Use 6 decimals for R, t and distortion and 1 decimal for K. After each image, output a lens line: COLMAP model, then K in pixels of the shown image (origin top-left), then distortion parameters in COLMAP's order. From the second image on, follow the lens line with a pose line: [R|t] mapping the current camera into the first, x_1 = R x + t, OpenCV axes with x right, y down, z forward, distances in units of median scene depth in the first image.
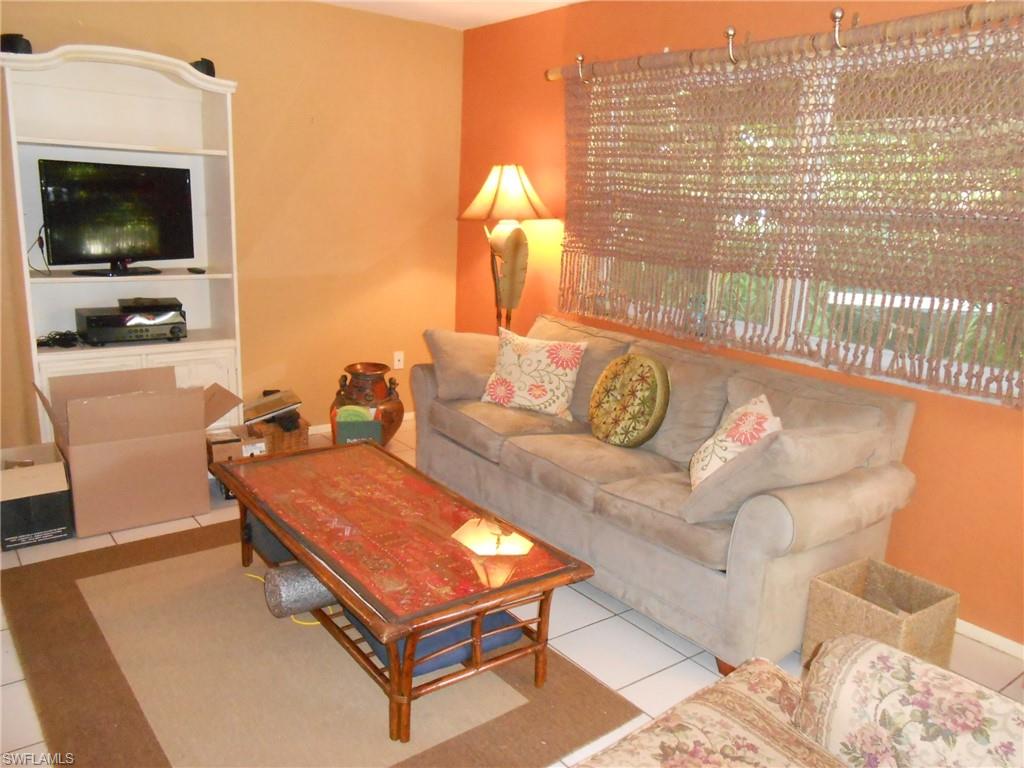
lens RADIAL K [[797.7, 0, 516.8], [0, 797.7, 383.2], [0, 0, 1]] dist [0.031201, 0.004629]
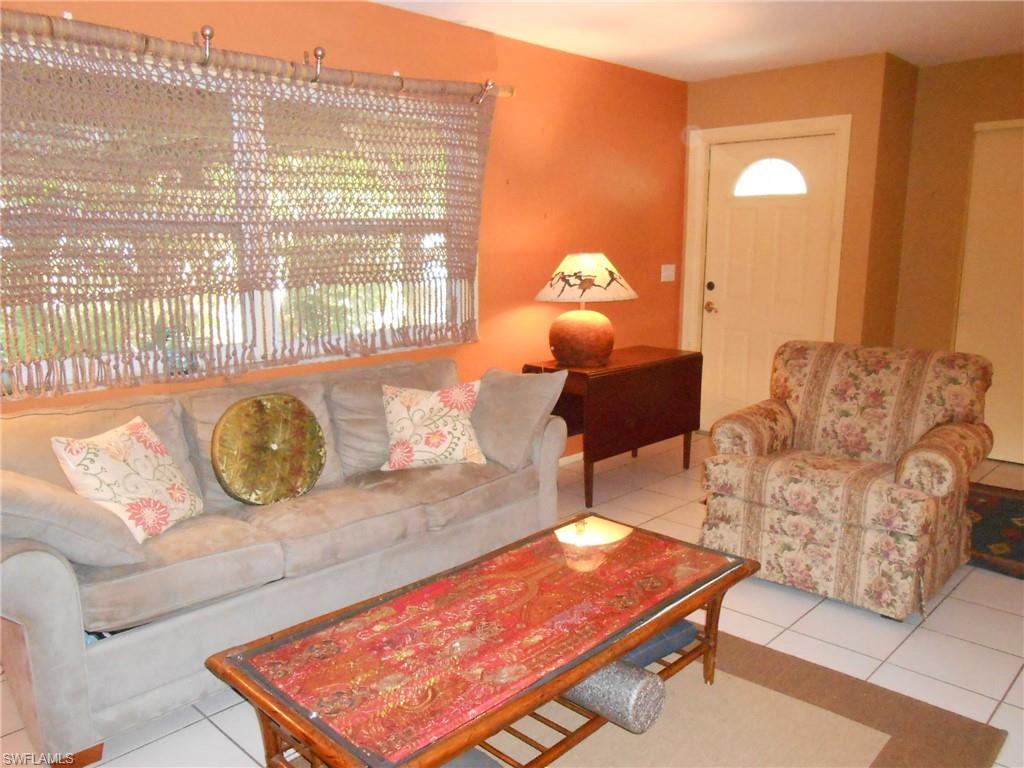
lens RADIAL K [[797.7, 0, 516.8], [0, 797.7, 383.2], [0, 0, 1]] dist [0.031201, 0.004629]
pose [[-0.143579, -0.225632, 0.963574, -0.840584], [0.221185, 0.941716, 0.253471, -0.241320], [-0.964605, 0.249522, -0.085304, 0.936726]]
